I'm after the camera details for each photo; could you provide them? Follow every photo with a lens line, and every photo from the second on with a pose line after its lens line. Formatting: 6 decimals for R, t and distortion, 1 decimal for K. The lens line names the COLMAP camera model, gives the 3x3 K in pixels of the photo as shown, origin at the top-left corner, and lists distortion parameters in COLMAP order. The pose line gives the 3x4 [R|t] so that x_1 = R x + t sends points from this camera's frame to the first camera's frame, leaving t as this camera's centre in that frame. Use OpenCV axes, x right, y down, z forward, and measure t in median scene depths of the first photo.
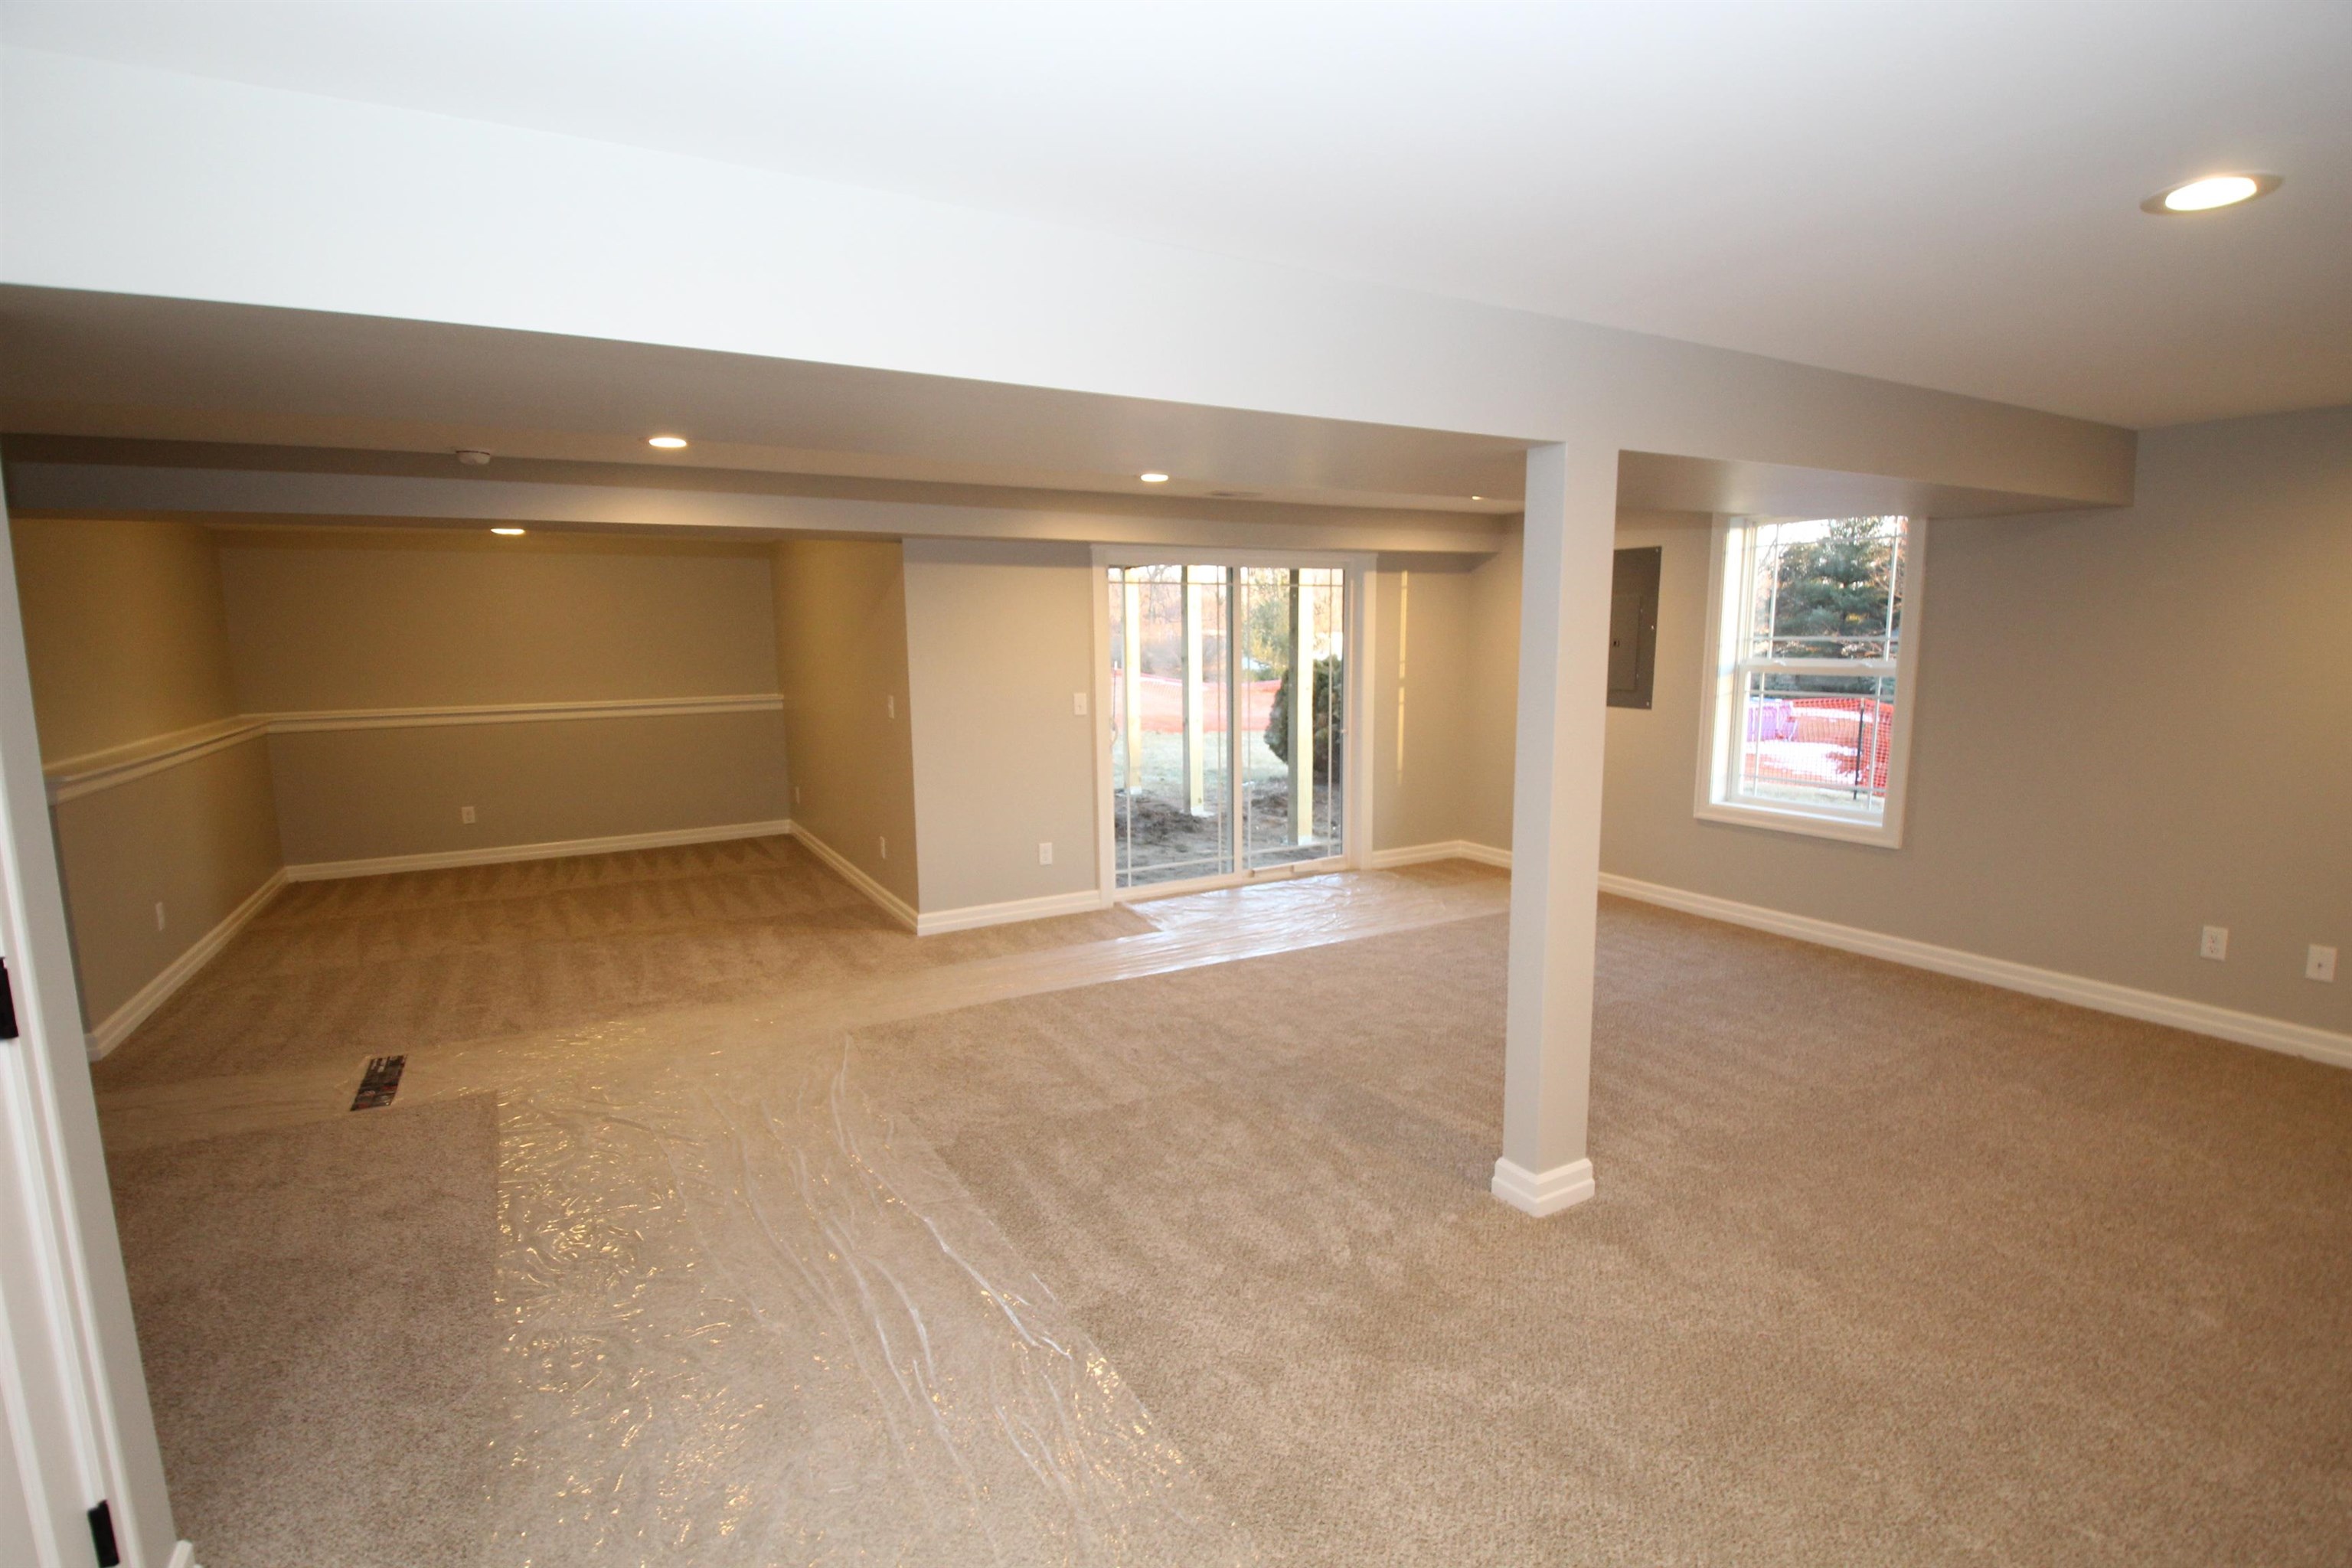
lens RADIAL K [[1085.0, 0, 1162.4], [0, 1085.0, 784.5], [0, 0, 1]] dist [-0.022319, -0.002067]
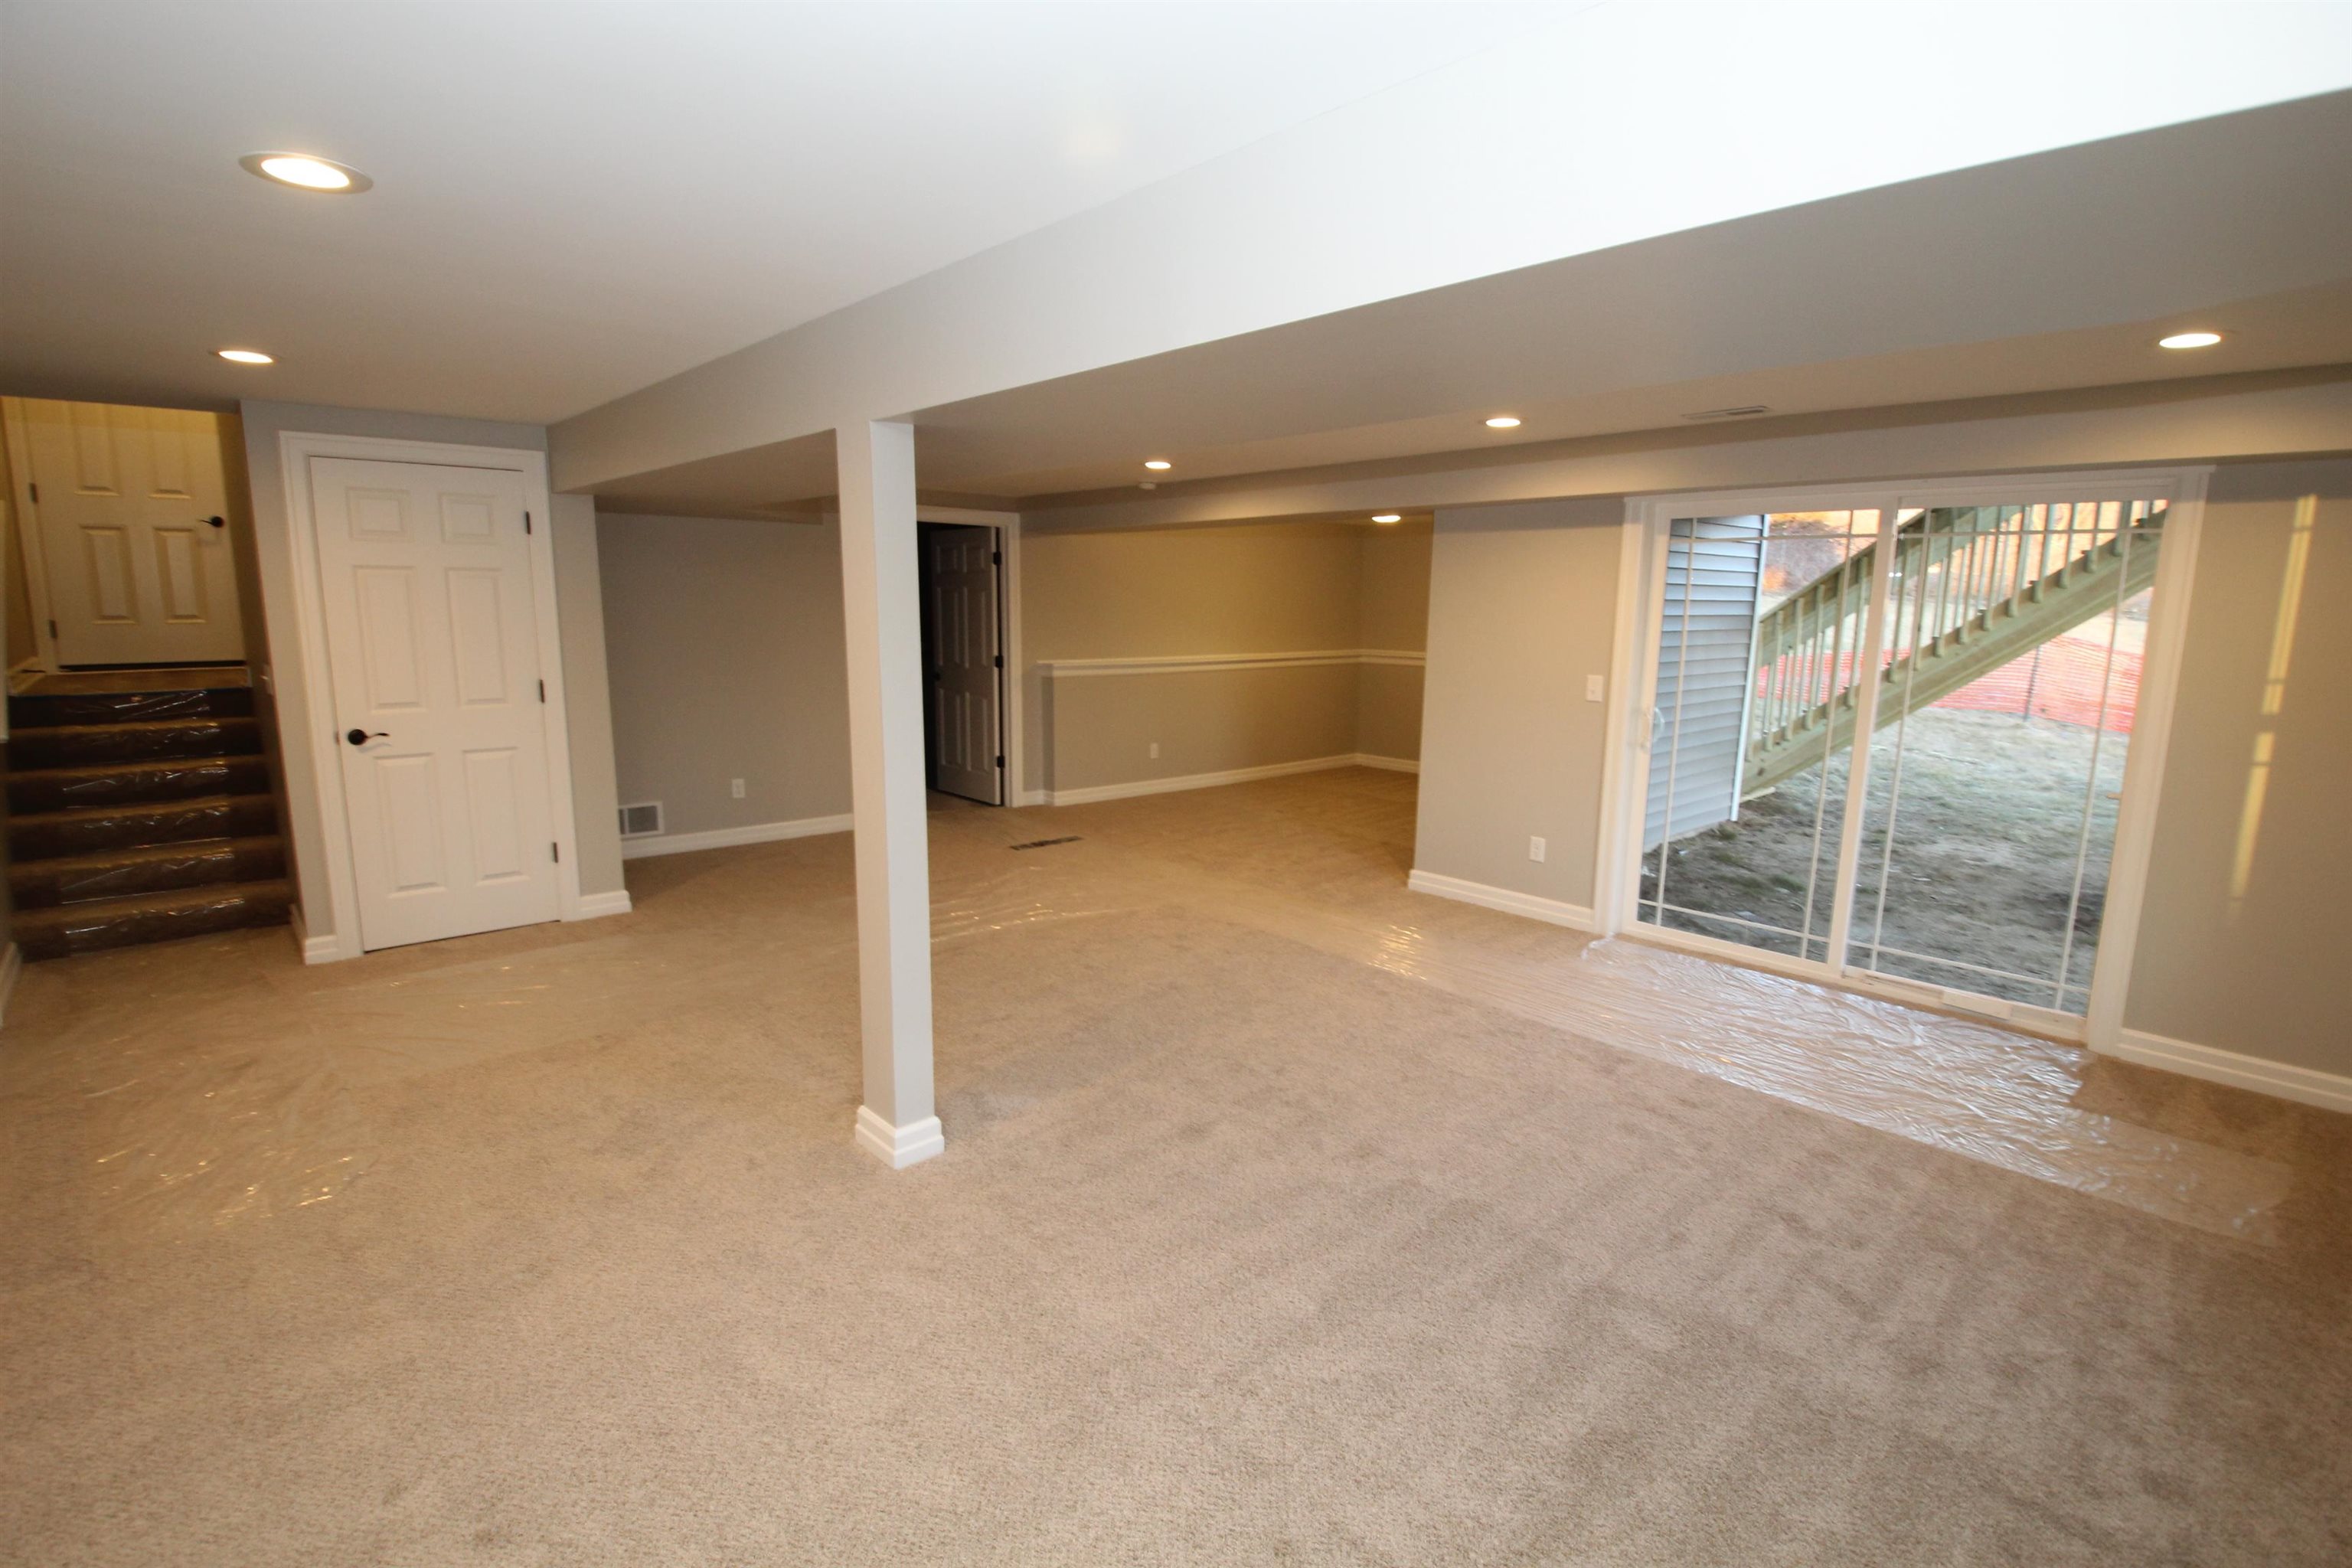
lens RADIAL K [[1085.0, 0, 1155.4], [0, 1085.0, 785.7], [0, 0, 1]] dist [-0.022319, -0.002067]
pose [[0.219673, 0.179255, -0.958964, 0.595278], [-0.144144, 0.978149, 0.149822, -0.067513], [0.964866, 0.105317, 0.240712, 0.412690]]
